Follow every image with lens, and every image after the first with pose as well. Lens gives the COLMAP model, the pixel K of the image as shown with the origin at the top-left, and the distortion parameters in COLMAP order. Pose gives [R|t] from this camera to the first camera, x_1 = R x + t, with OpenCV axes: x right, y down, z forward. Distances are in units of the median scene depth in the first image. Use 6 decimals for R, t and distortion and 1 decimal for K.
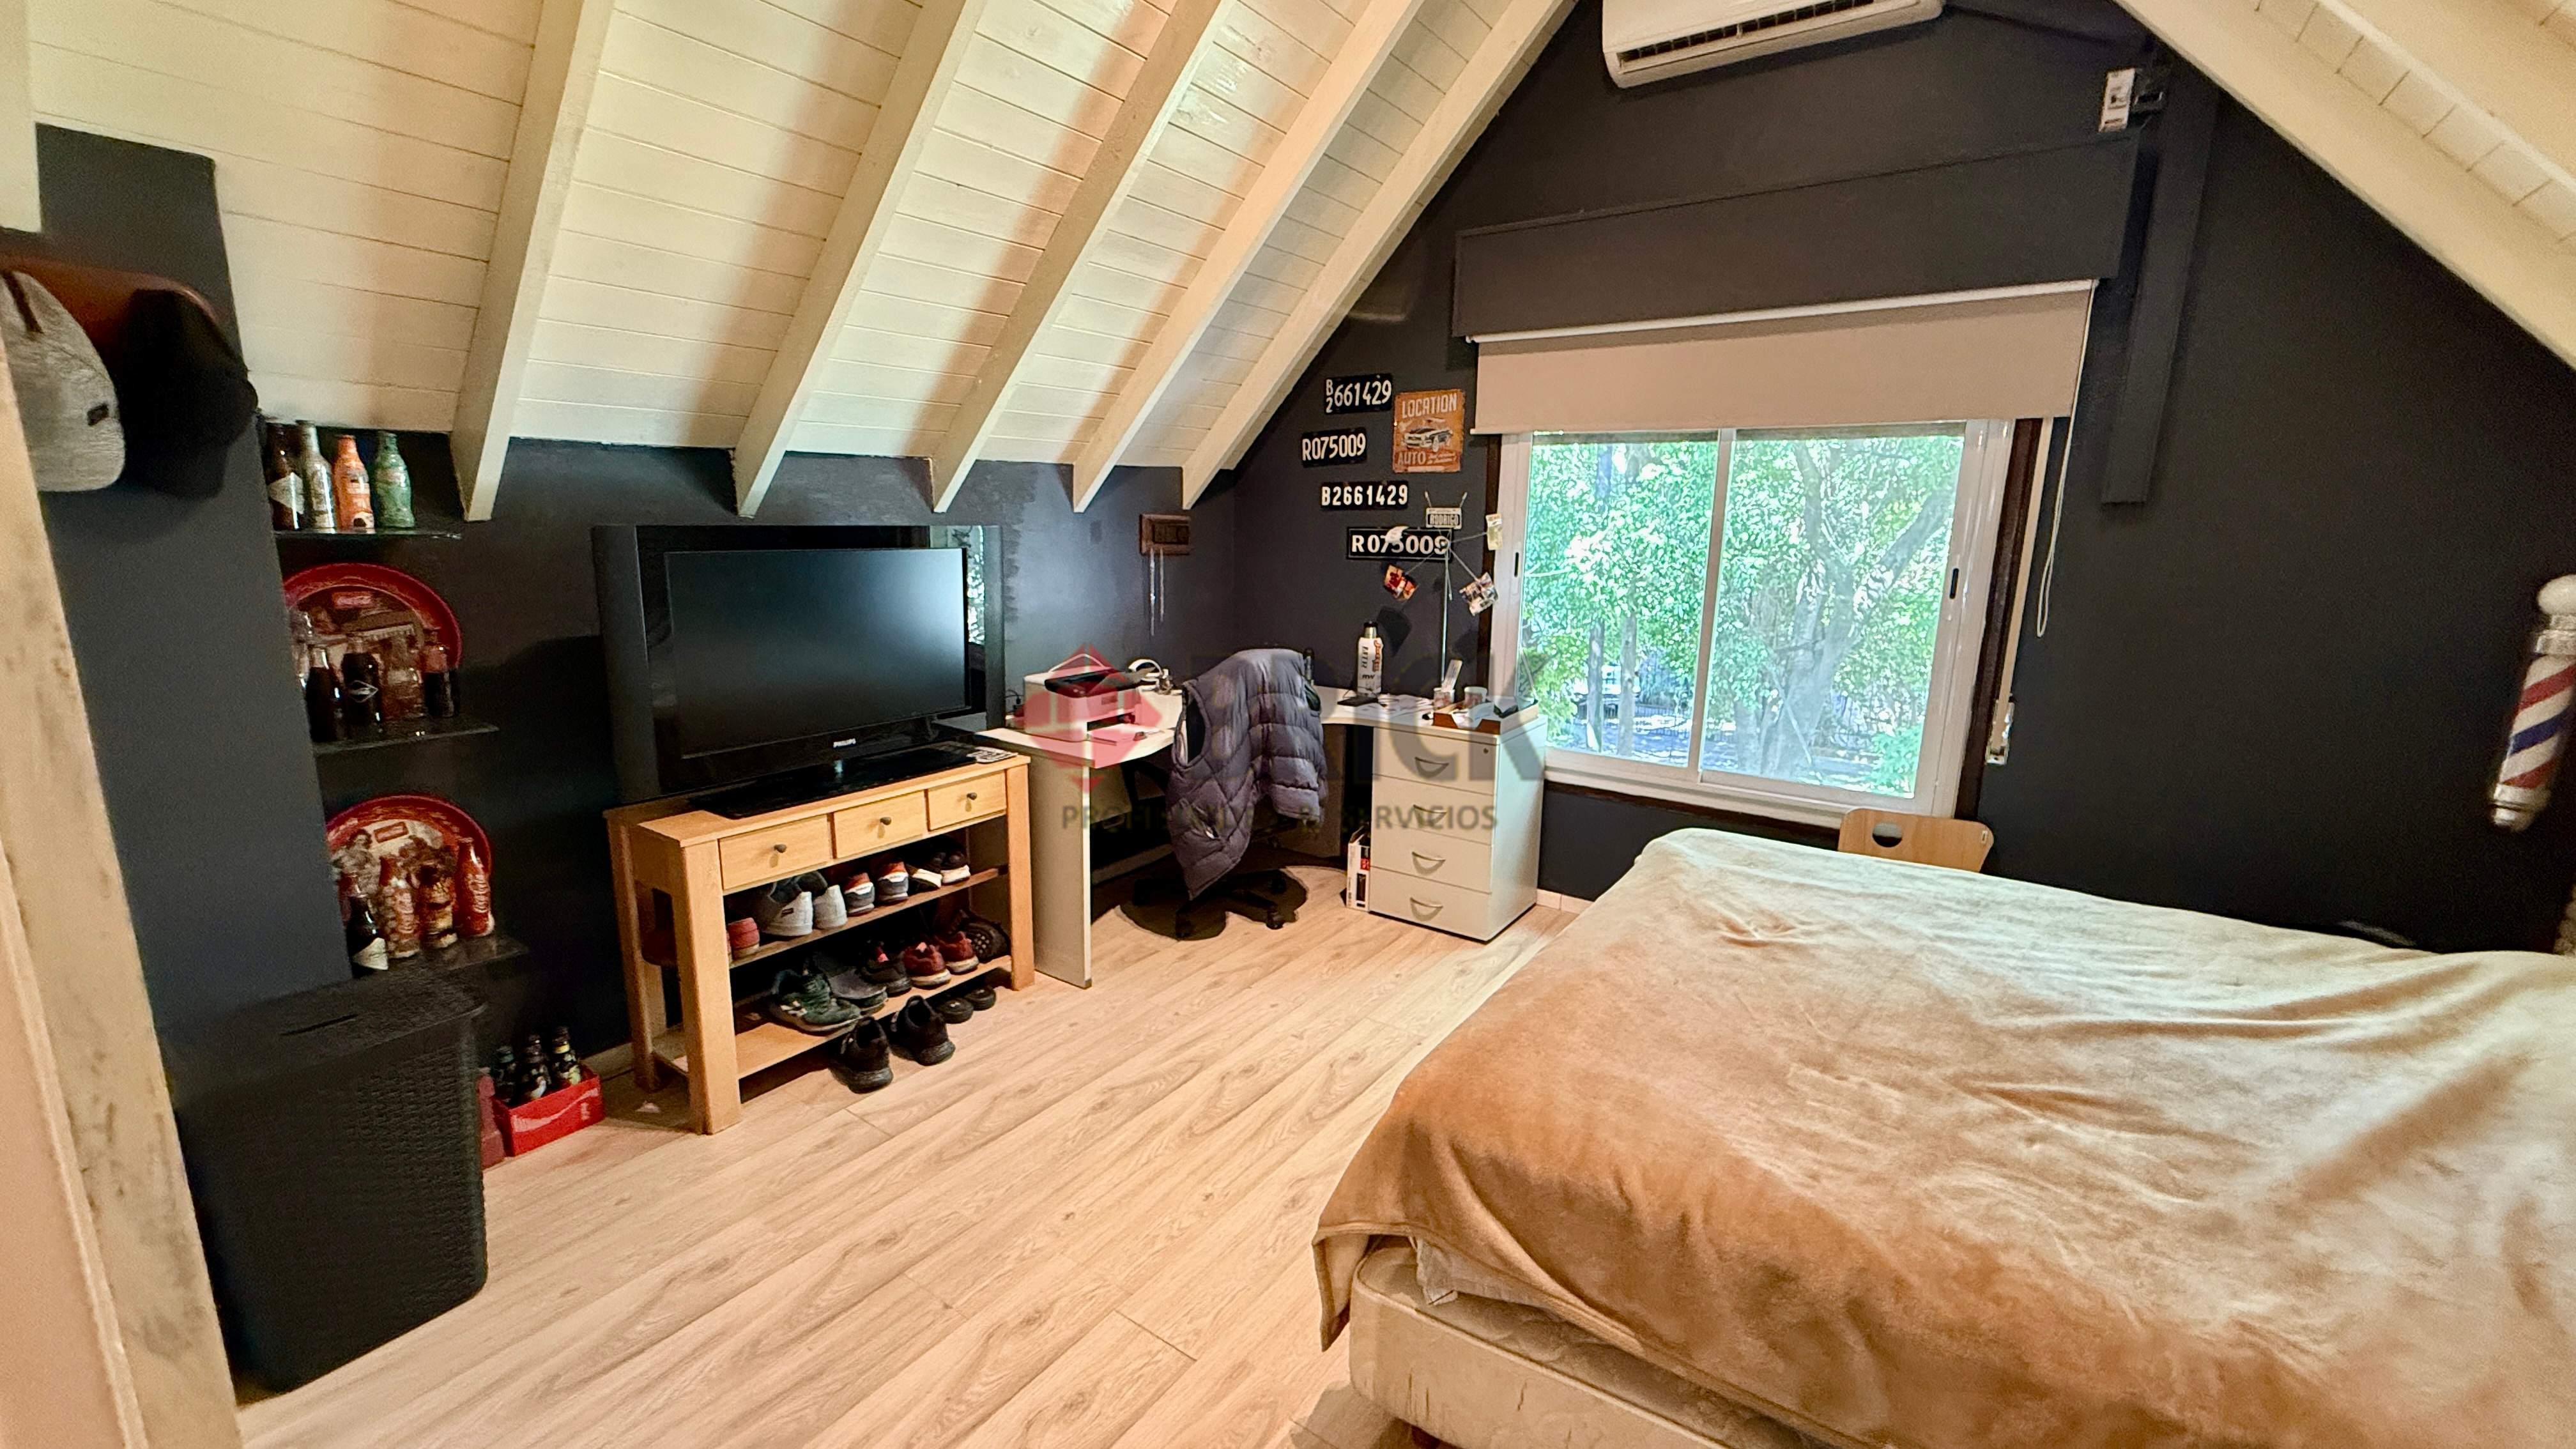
lens RADIAL K [[1030.5, 0, 1287.5], [0, 1030.5, 713.3], [0, 0, 1]] dist [-0.002689, -0.000196]
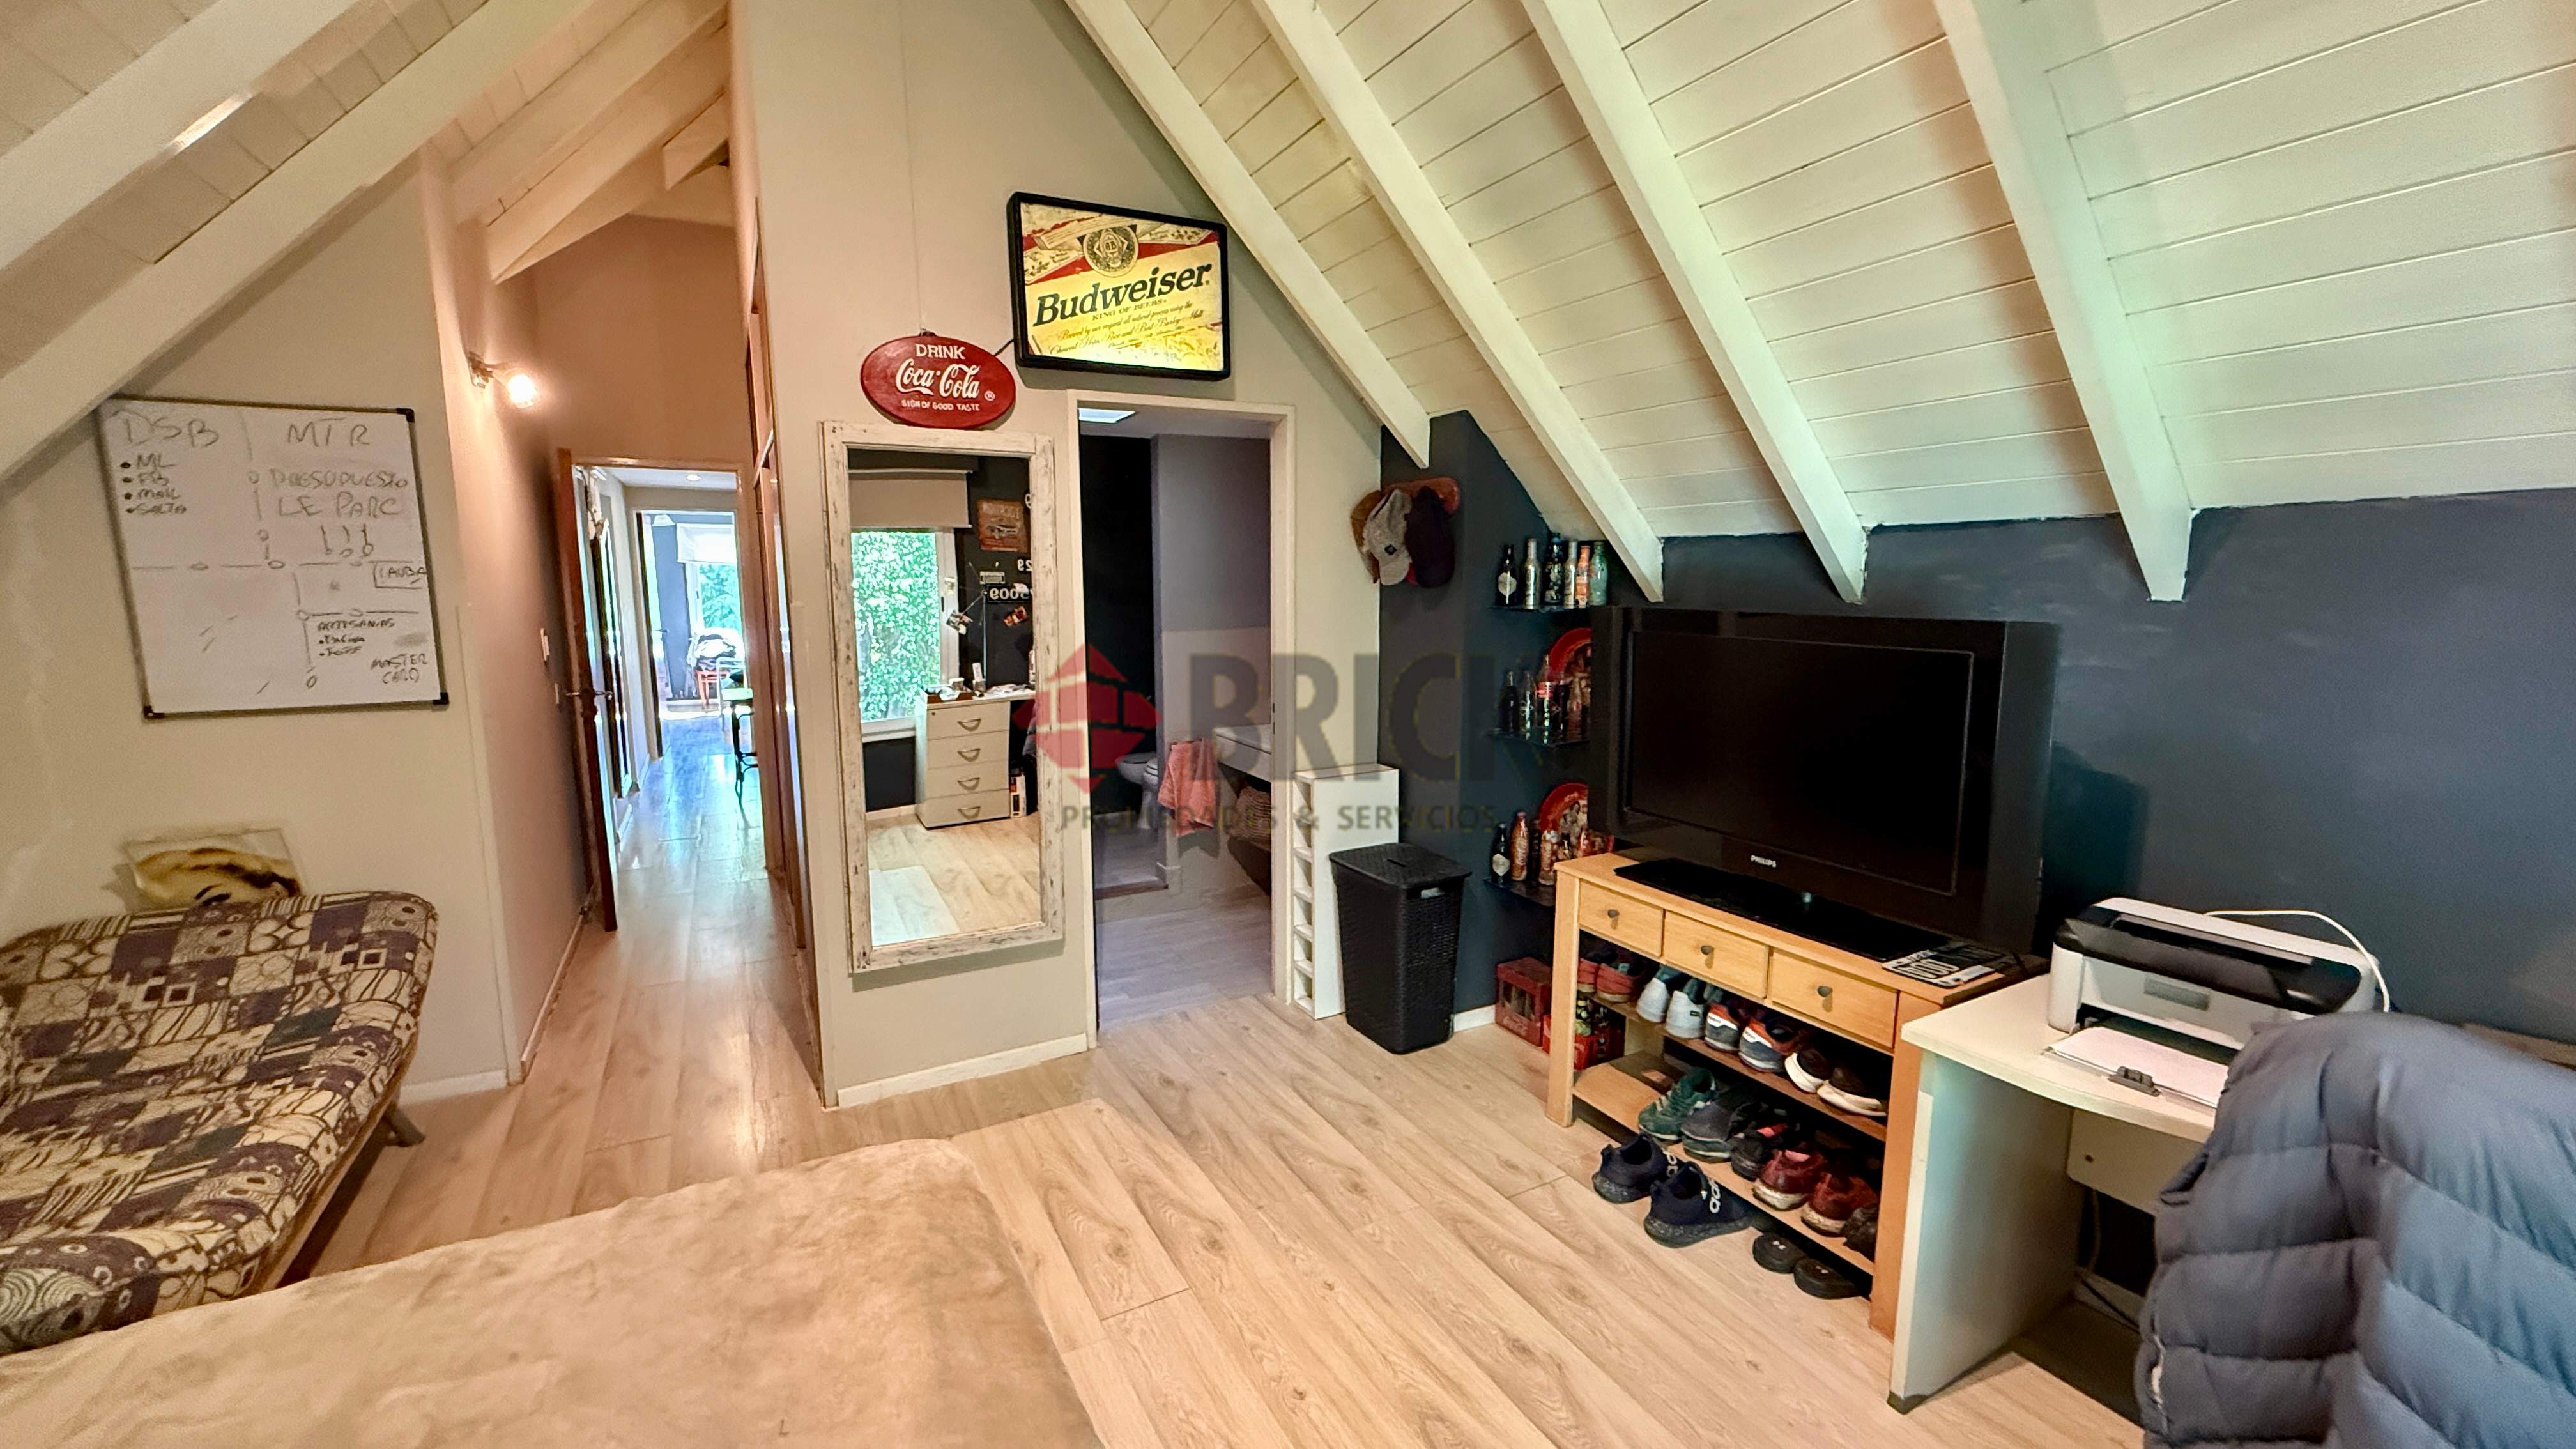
lens RADIAL K [[1030.5, 0, 1287.5], [0, 1030.5, 724.4], [0, 0, 1]] dist [-0.002689, -0.000196]
pose [[-0.443772, 0.117578, -0.888393, 0.536806], [-0.178232, 0.959970, 0.216082, -0.211694], [0.878237, 0.254231, -0.405052, 1.036761]]
